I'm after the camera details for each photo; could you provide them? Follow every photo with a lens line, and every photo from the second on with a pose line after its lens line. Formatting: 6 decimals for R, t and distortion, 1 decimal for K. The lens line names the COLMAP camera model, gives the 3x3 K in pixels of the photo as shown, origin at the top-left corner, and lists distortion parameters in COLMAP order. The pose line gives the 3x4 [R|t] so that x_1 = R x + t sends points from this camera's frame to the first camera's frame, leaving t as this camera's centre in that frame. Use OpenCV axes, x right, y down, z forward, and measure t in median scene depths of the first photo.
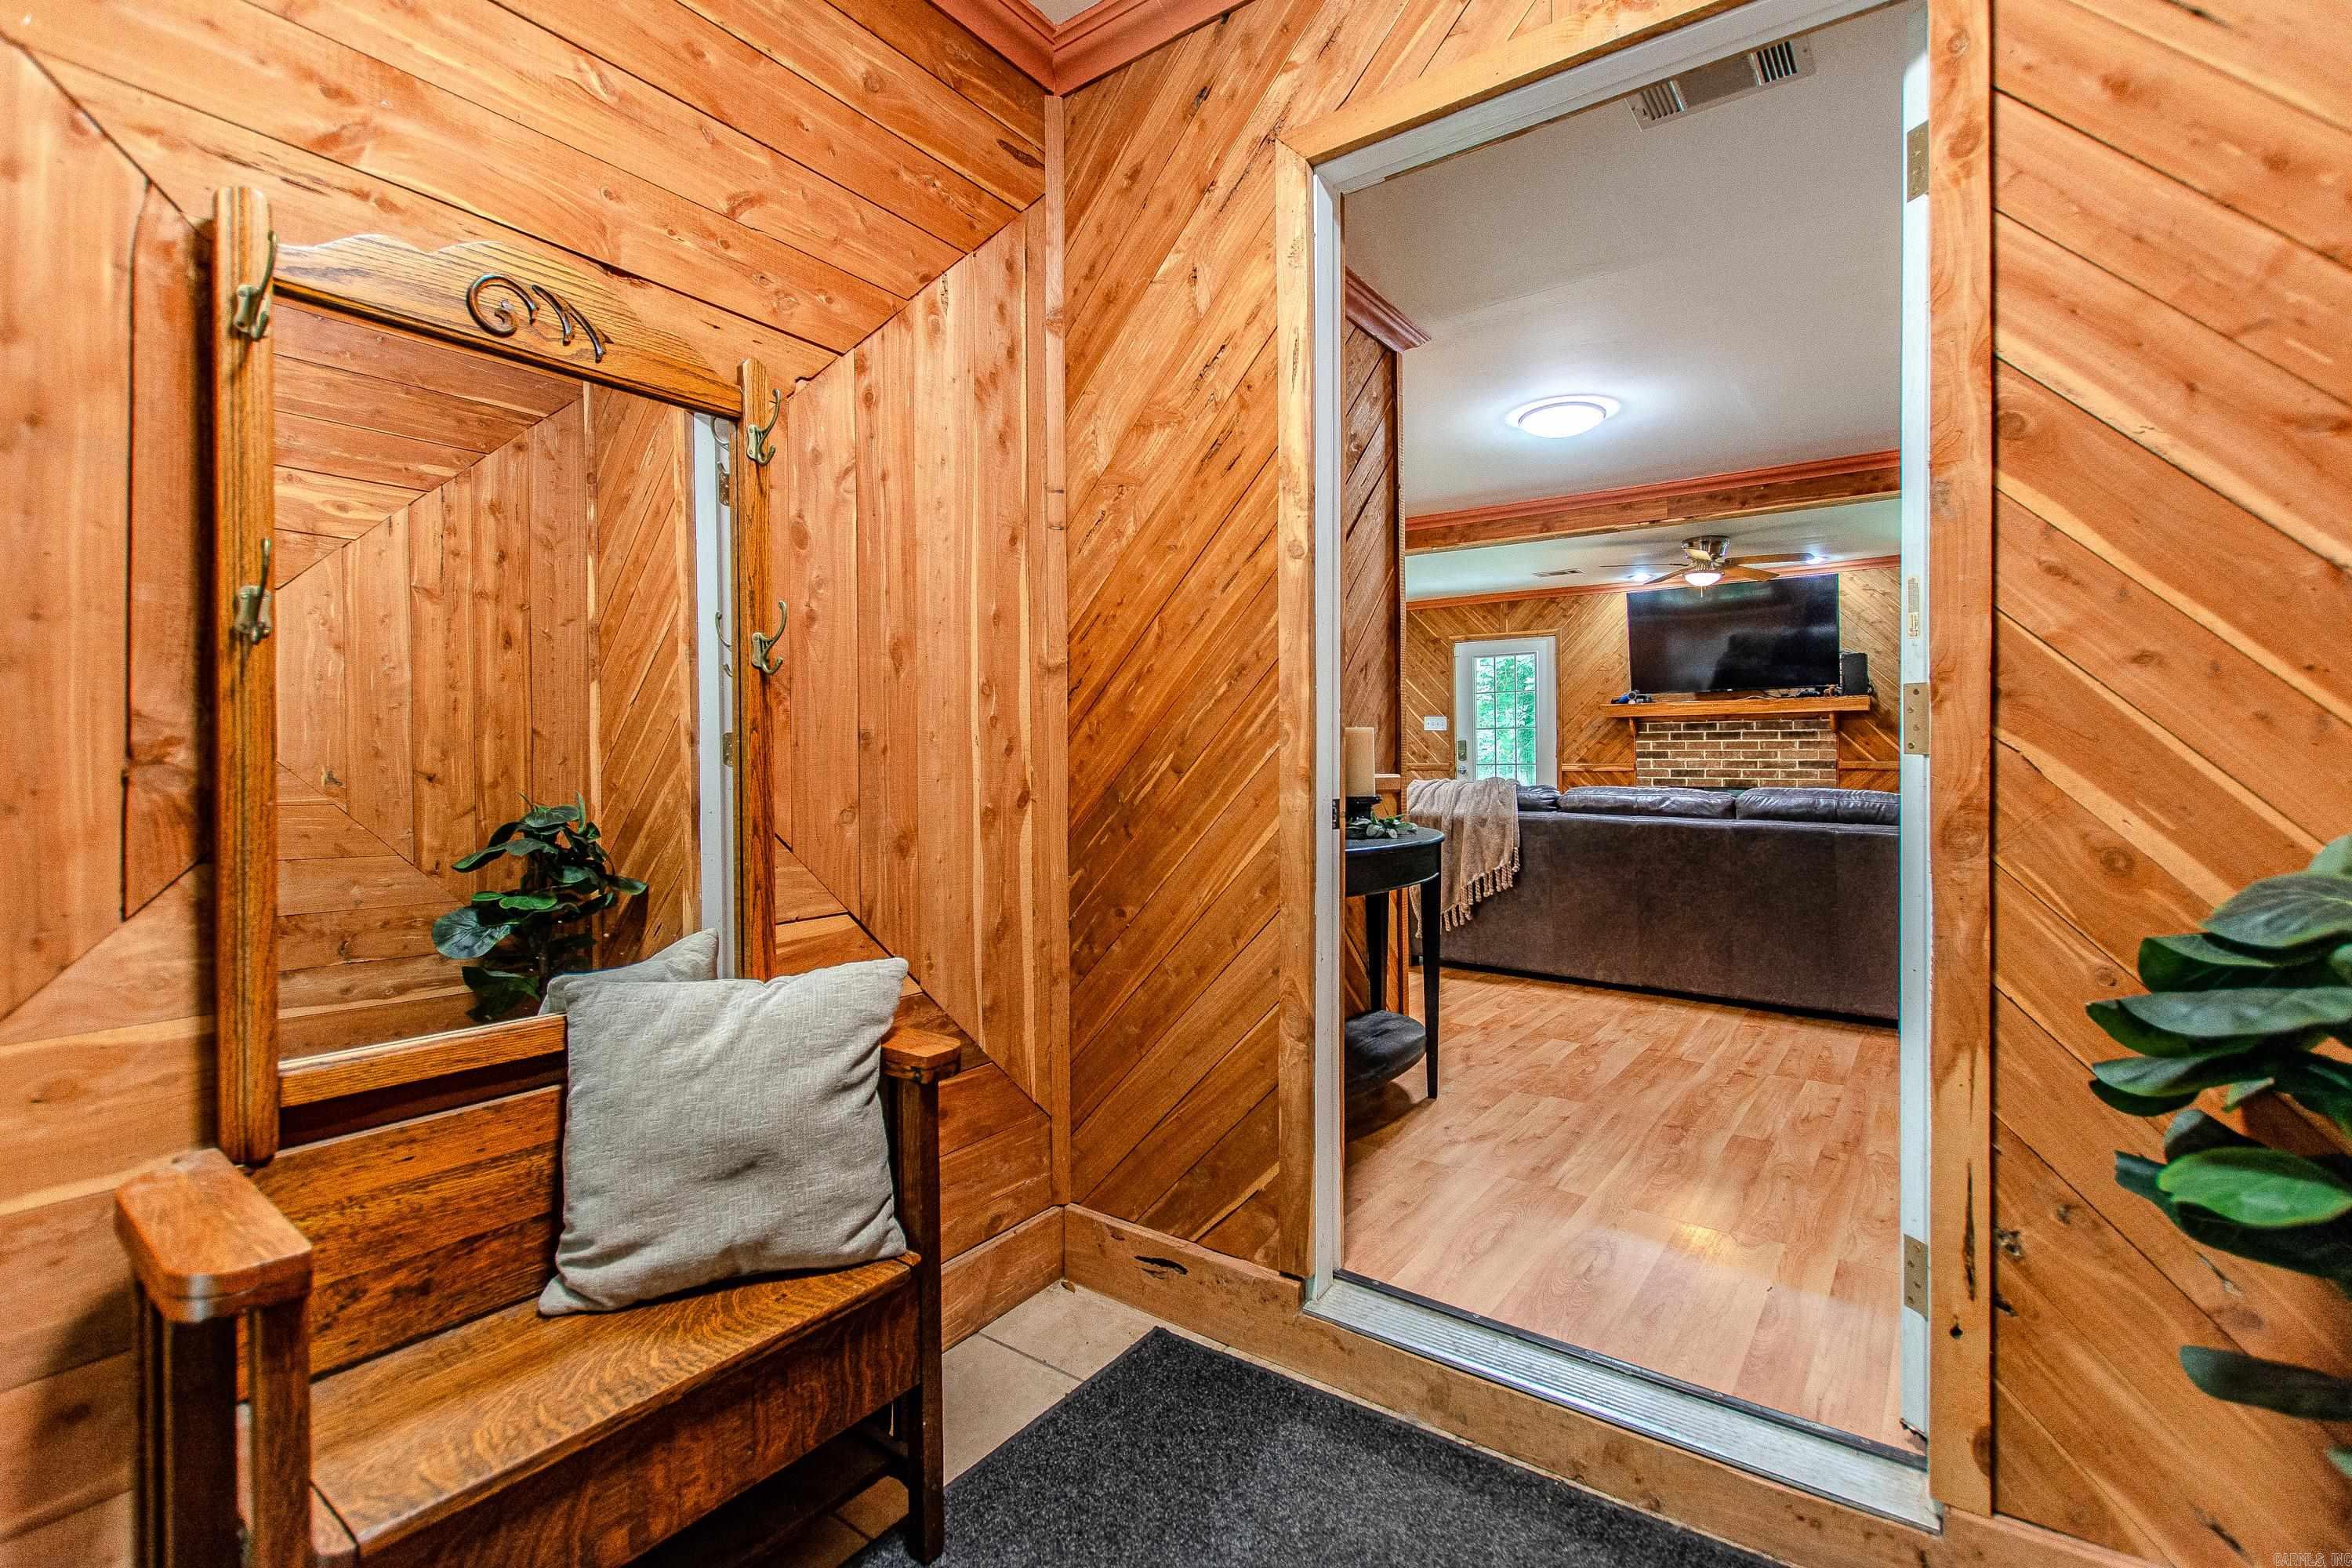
lens RADIAL K [[1029.5, 0, 1161.7], [0, 1029.5, 750.9], [0, 0, 1]] dist [0.001336, 0.000398]
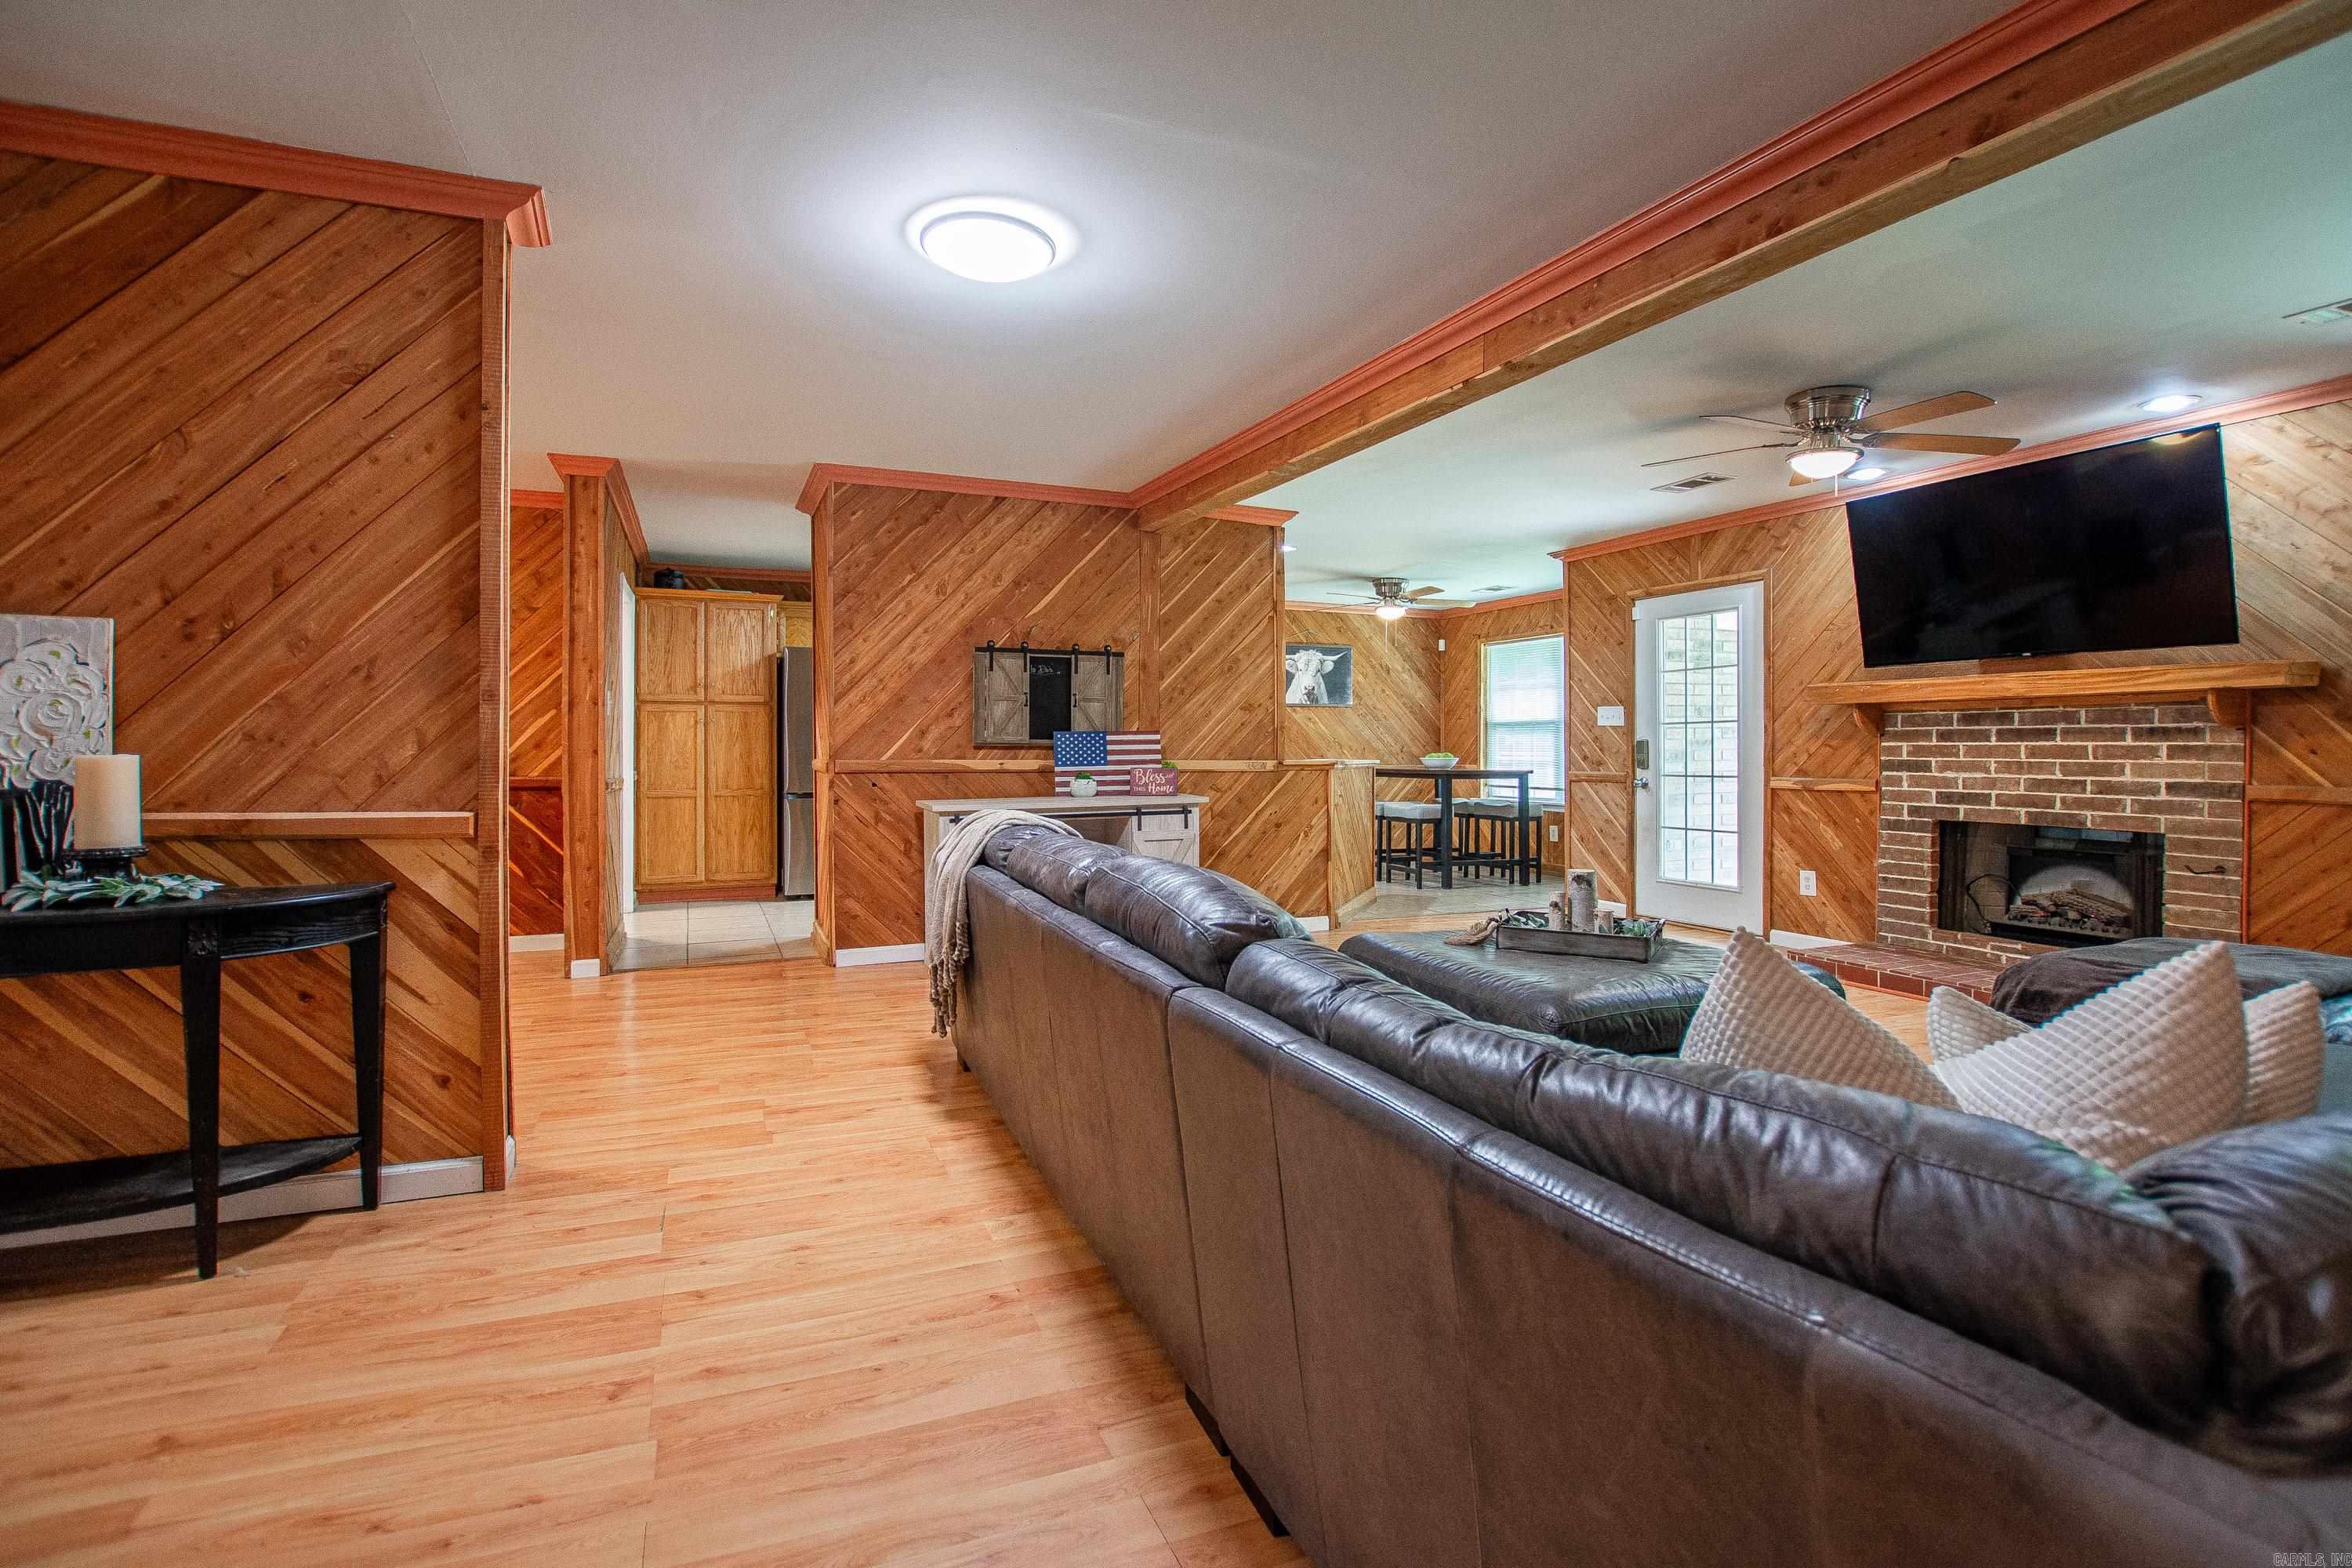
lens RADIAL K [[1054.4, 0, 1150.1], [0, 1054.4, 757.5], [0, 0, 1]] dist [-0.022895, 0.000498]
pose [[0.867341, 0.007961, -0.497652, 0.416126], [-0.000272, 0.999880, 0.015520, -0.011151], [0.497715, -0.013326, 0.867238, 0.260256]]
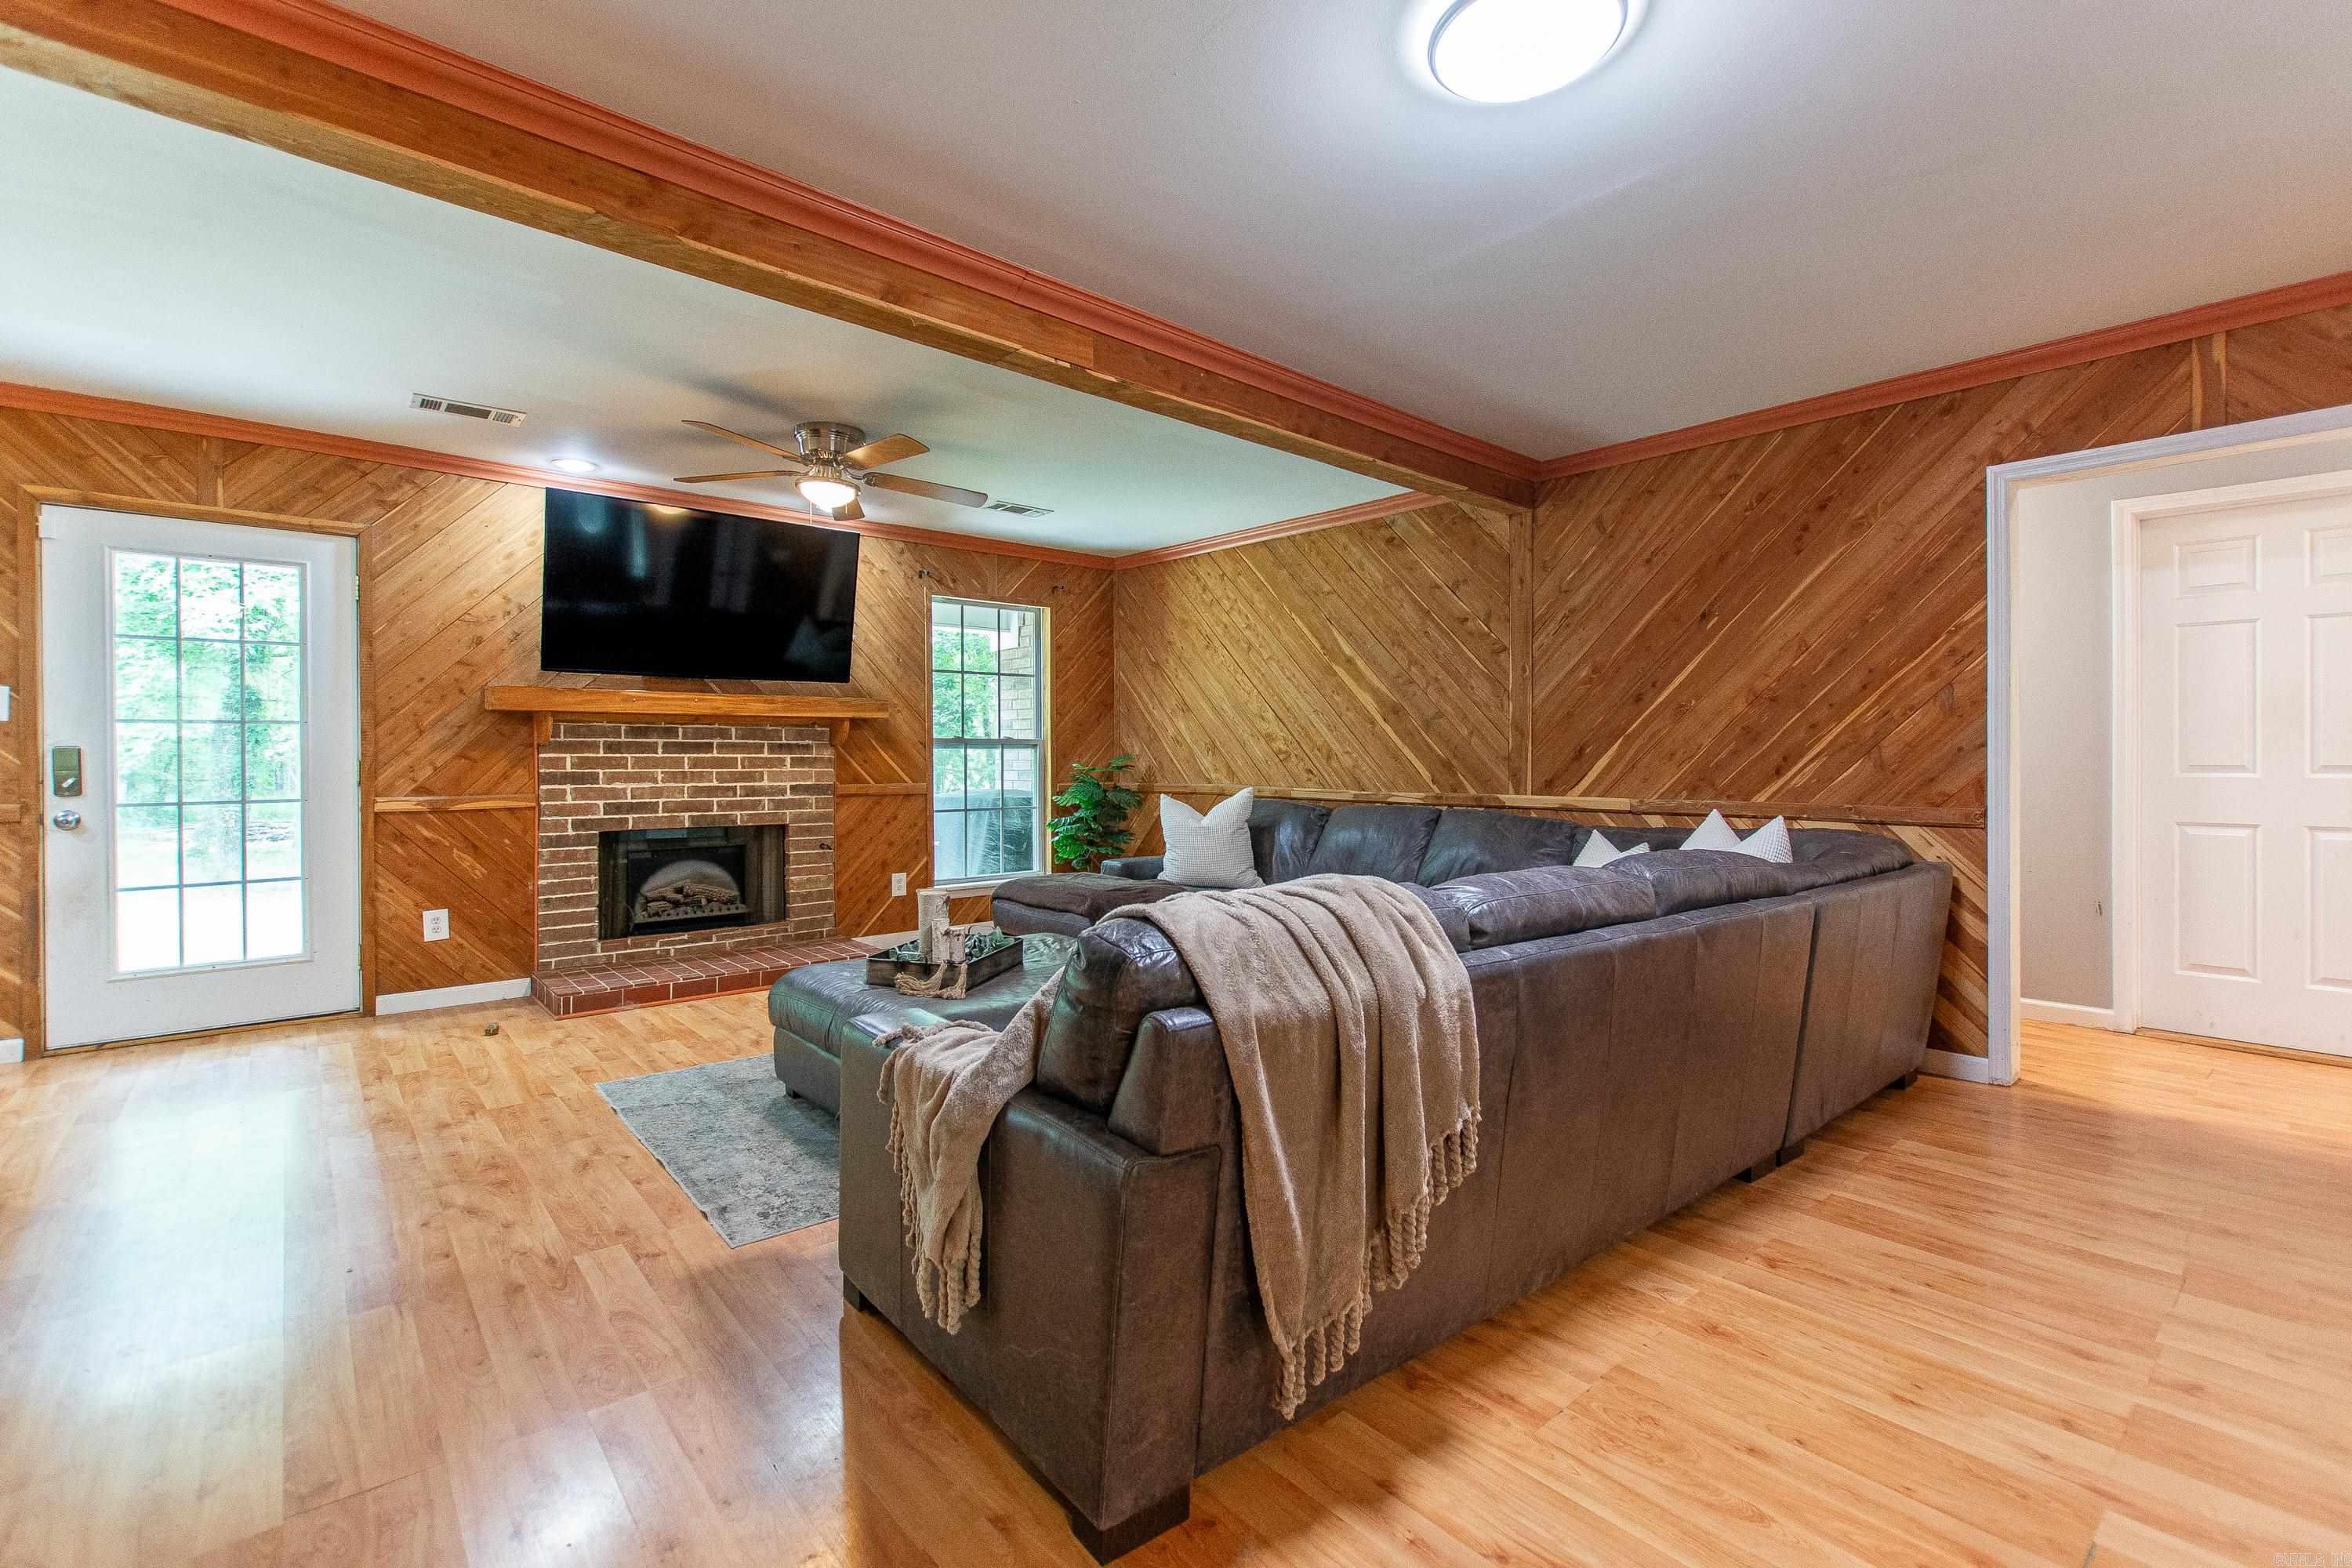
lens RADIAL K [[1037.8, 0, 1250.2], [0, 1037.8, 760.3], [0, 0, 1]] dist [0.001846, -0.000543]
pose [[0.179884, -0.000583, 0.983688, -0.031715], [-0.006908, 0.999974, 0.001856, -0.010690], [-0.983664, -0.007129, 0.179875, 0.544863]]
